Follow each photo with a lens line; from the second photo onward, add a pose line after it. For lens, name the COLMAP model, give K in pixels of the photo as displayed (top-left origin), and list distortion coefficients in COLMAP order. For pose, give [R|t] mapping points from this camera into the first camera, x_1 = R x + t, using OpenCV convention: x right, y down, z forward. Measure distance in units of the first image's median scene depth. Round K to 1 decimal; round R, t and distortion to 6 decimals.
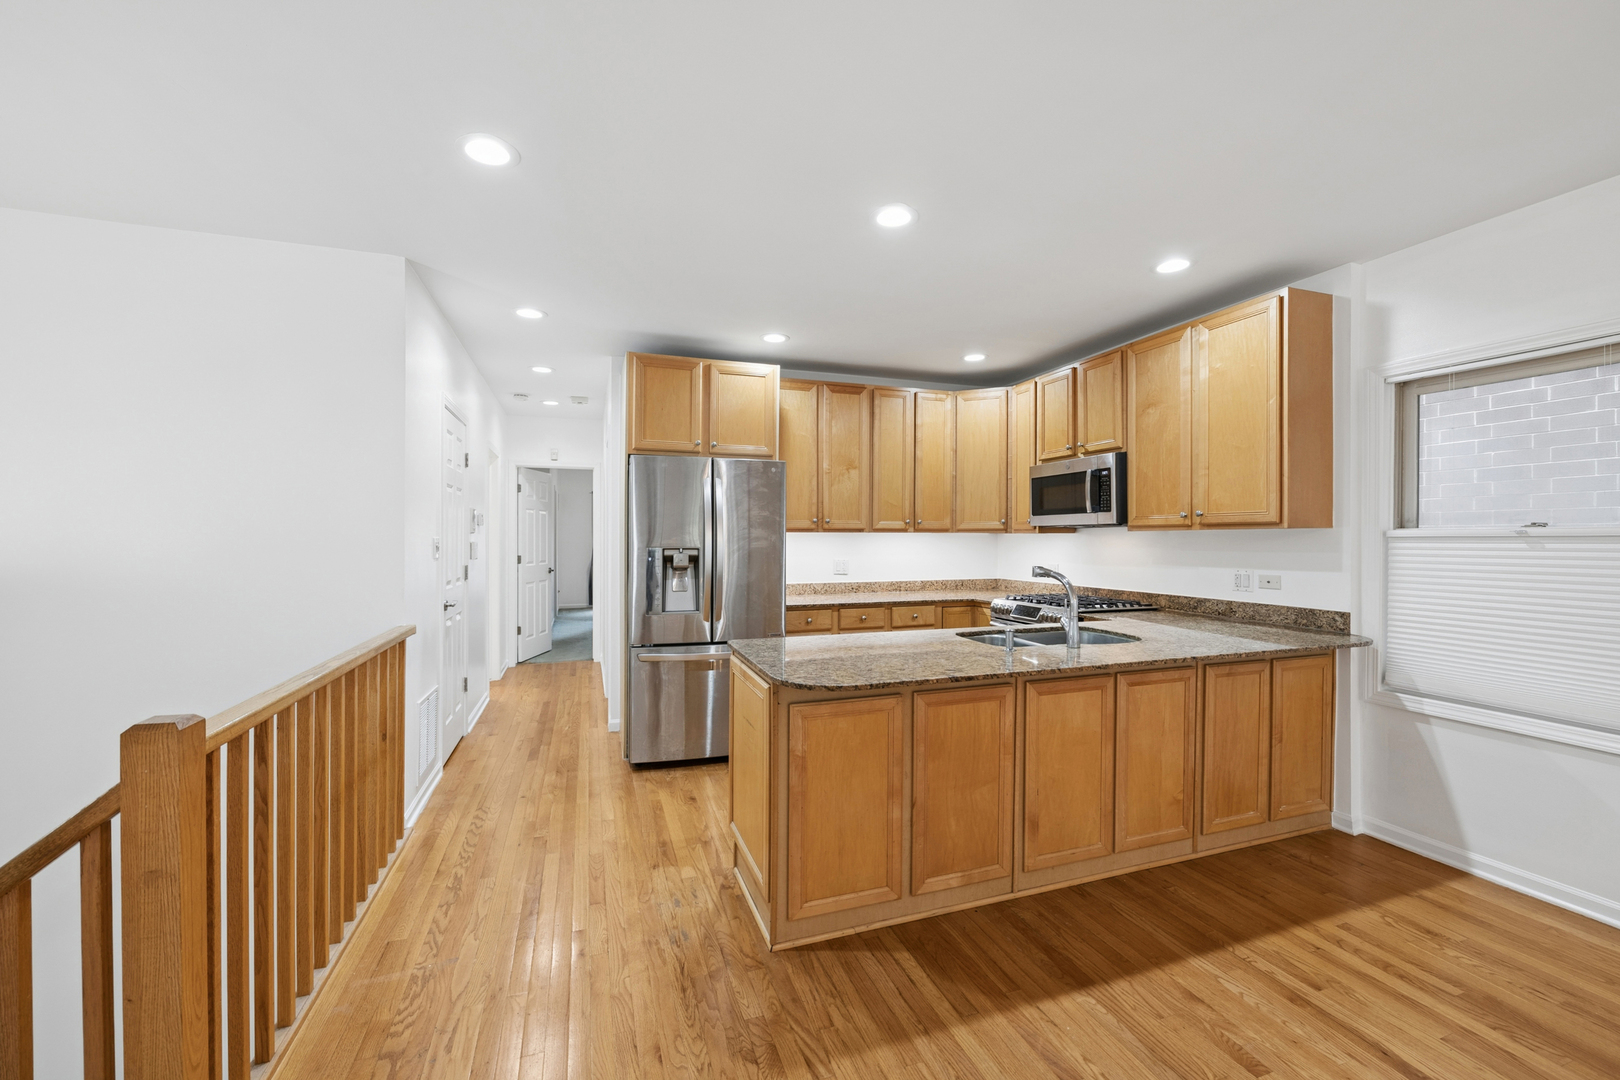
lens RADIAL K [[649.1, 0, 810.0], [0, 649.1, 540.0], [0, 0, 1]] dist [-0.009636, -0.000605]
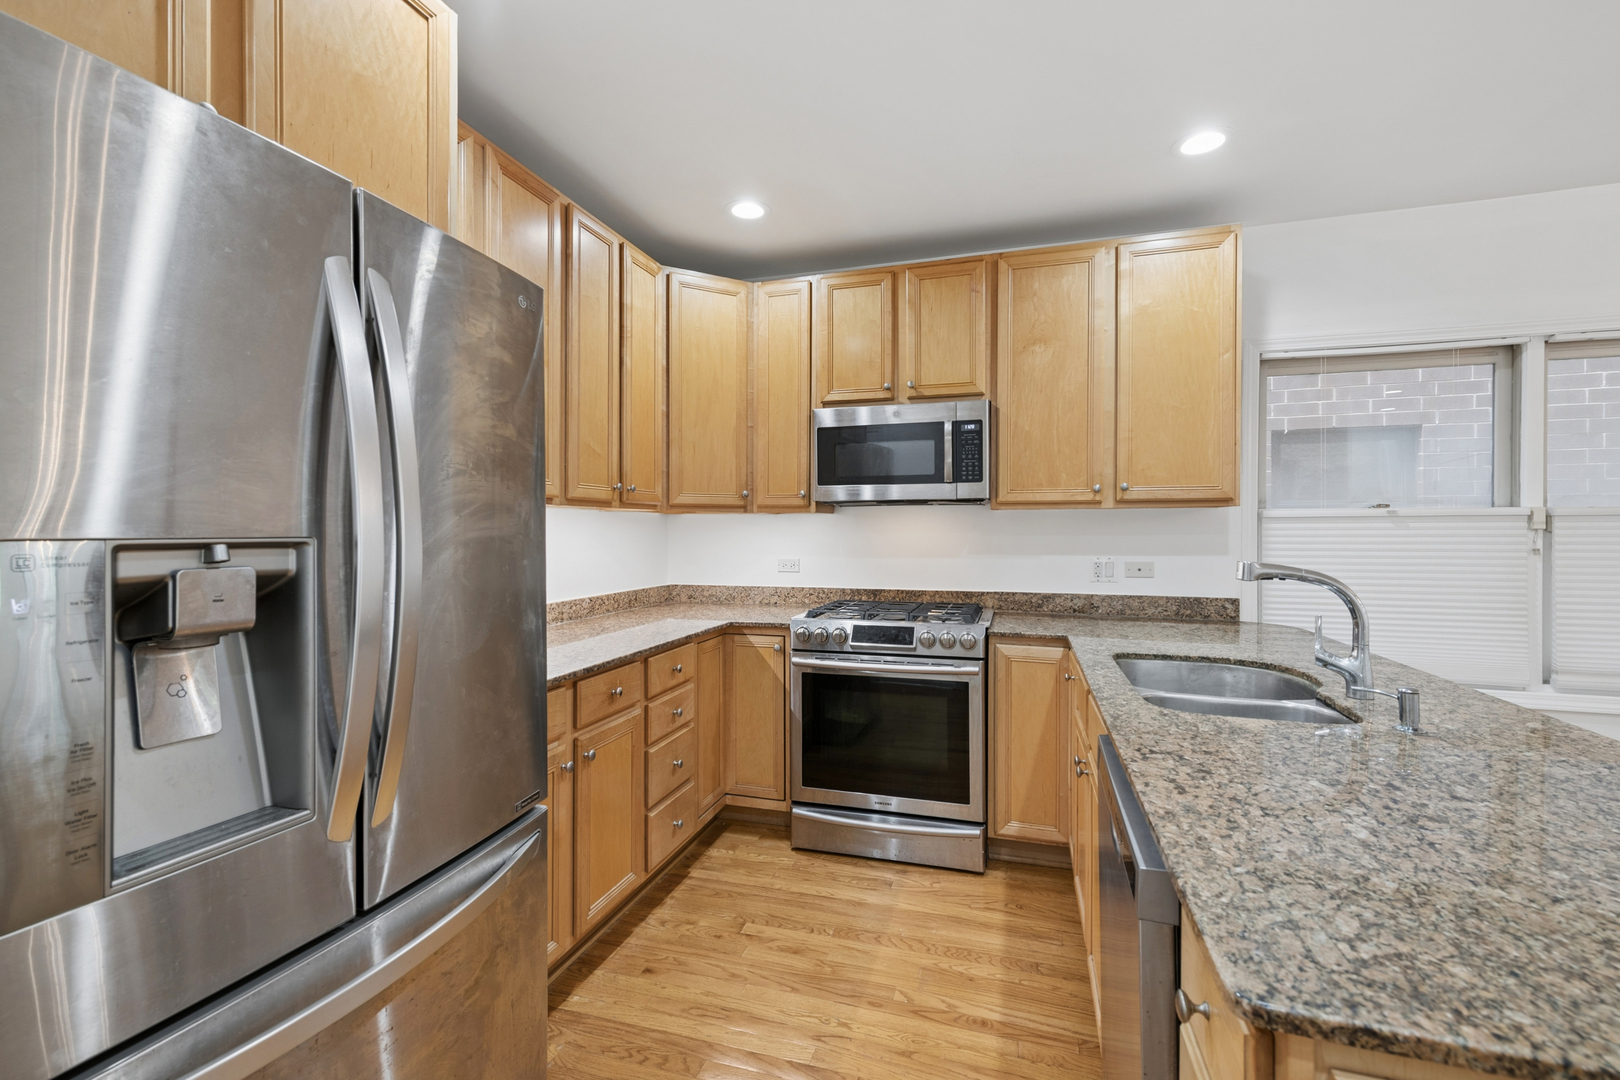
lens RADIAL K [[695.3, 0, 808.9], [0, 695.3, 531.6], [0, 0, 1]] dist [0.001689, 0.000105]
pose [[0.589381, -0.003033, 0.807850, -0.266560], [0.003575, 0.999993, 0.001147, 0.009529], [-0.807848, 0.002212, 0.589387, 0.699854]]
